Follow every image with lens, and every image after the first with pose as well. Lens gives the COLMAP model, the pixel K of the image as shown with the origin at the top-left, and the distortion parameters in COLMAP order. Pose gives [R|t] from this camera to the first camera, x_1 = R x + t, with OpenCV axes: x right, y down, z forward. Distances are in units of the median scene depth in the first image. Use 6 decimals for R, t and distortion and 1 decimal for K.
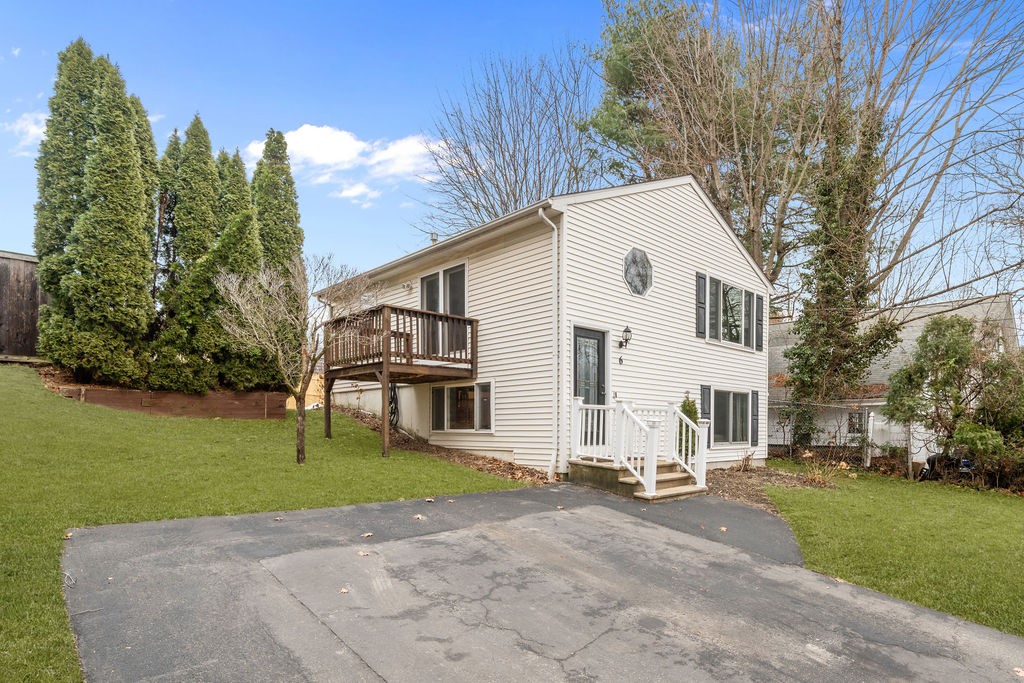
lens RADIAL K [[440.9, 0, 512.0], [0, 440.9, 341.5], [0, 0, 1]] dist [-0.000575, -0.000125]
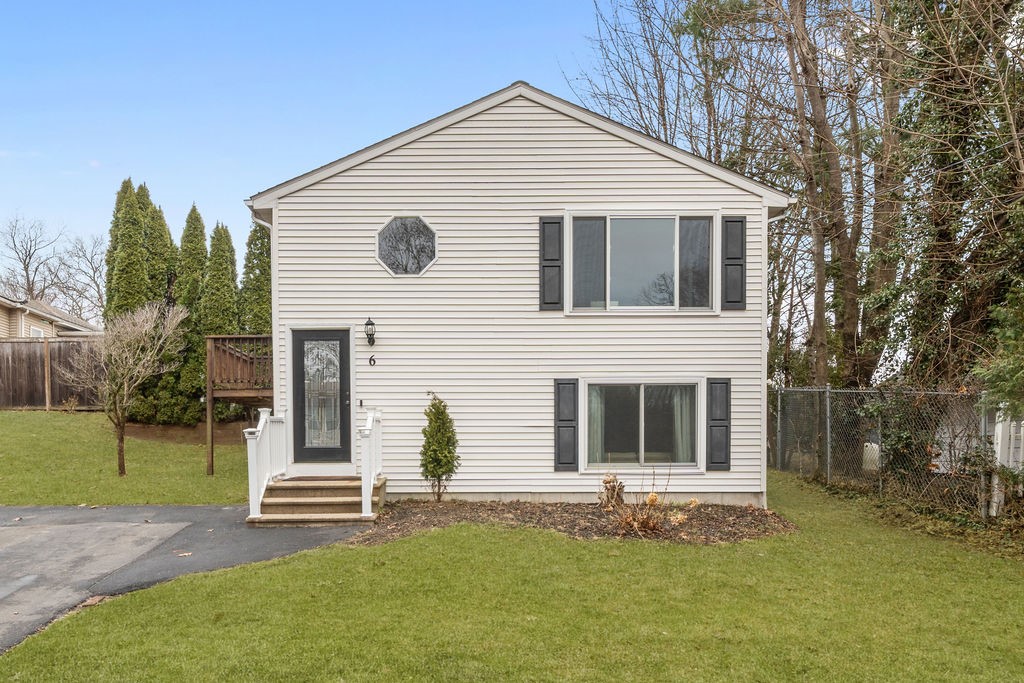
lens RADIAL K [[511.9, 0, 511.7], [0, 511.9, 365.1], [0, 0, 1]] dist [0.012901, 0.000138]
pose [[0.807335, -0.115015, -0.578777, 0.949790], [0.123010, 0.992076, -0.025560, 0.101677], [0.577130, -0.050560, 0.815085, 0.353188]]
